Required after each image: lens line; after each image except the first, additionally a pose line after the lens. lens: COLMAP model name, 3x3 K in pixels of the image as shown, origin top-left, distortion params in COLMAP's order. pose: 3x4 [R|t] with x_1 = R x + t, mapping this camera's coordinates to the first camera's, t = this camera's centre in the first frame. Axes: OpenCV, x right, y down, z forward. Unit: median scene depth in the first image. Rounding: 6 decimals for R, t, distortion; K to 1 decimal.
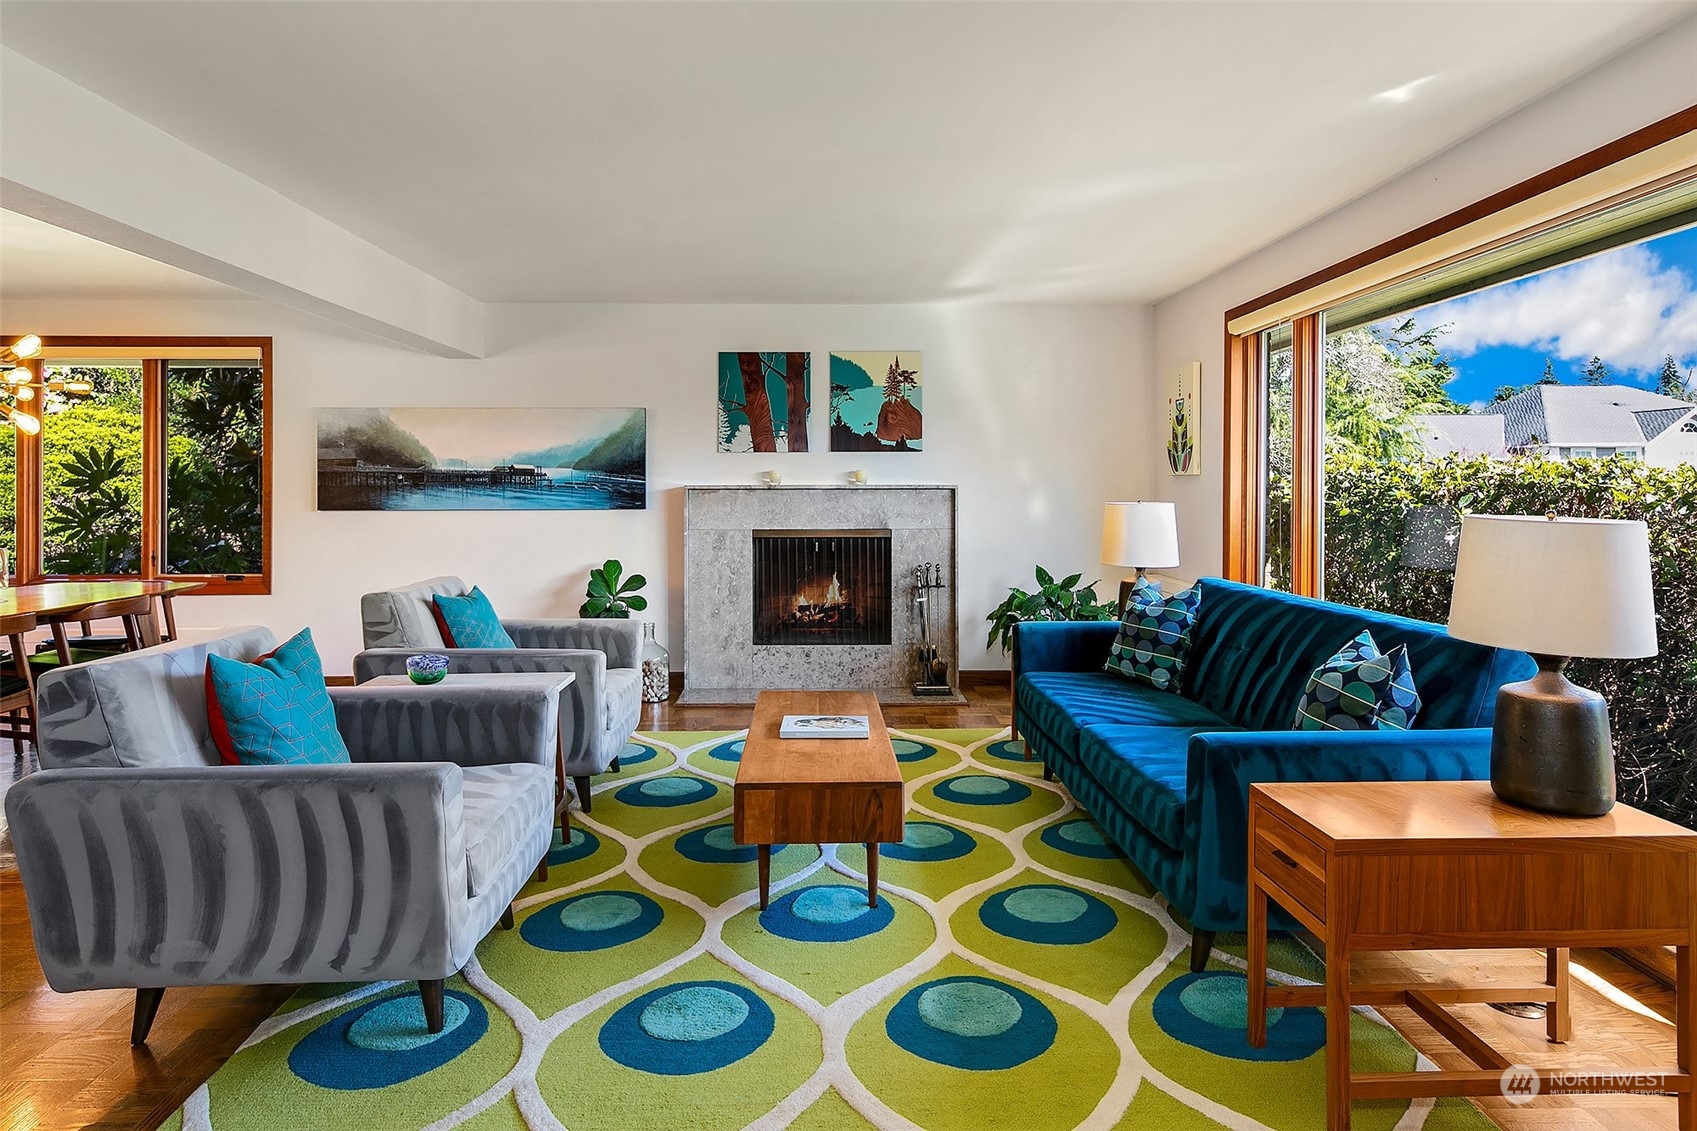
lens RADIAL K [[919.8, 0, 974.3], [0, 919.8, 485.8], [0, 0, 1]] dist [0.004530, -0.002300]
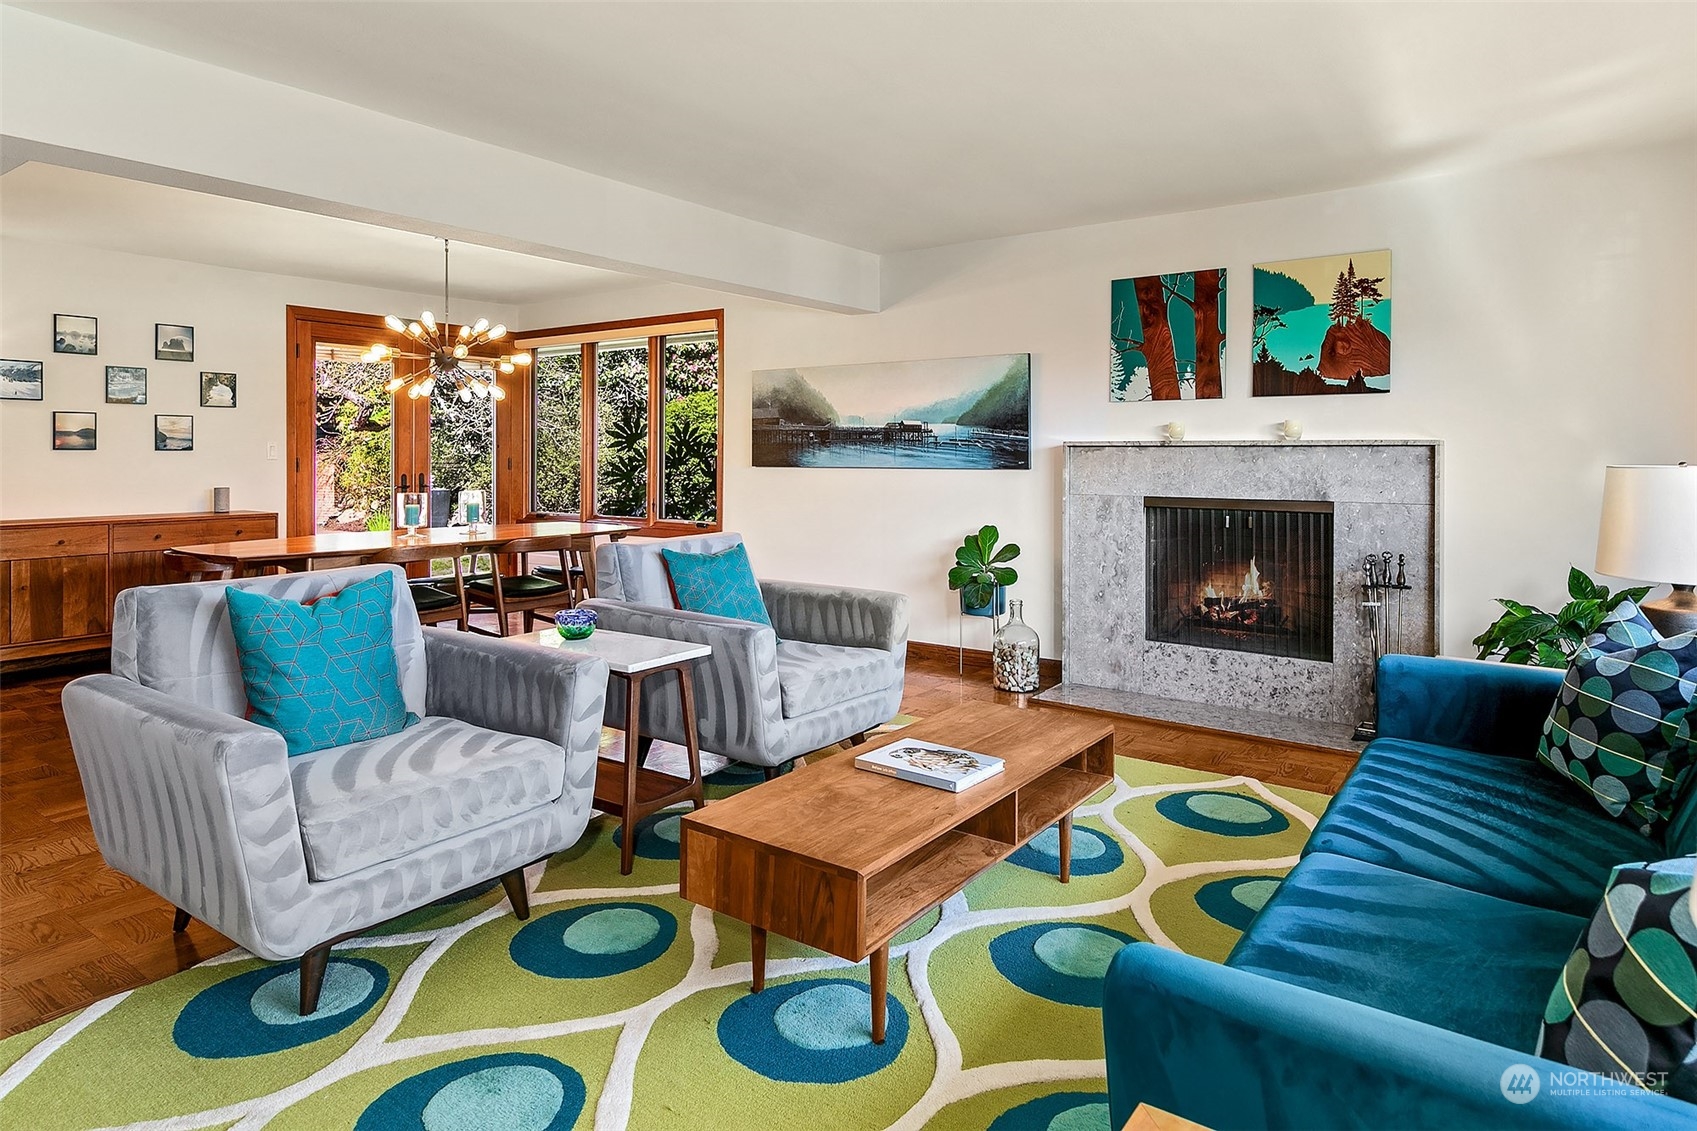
lens RADIAL K [[1026.9, 0, 833.9], [0, 1026.9, 454.3], [0, 0, 1]] dist [0.005670, -0.002037]
pose [[0.771062, 0.003440, -0.636751, 0.120281], [0.000071, 0.999985, 0.005488, 0.005533], [0.636760, -0.004277, 0.771050, 0.133739]]
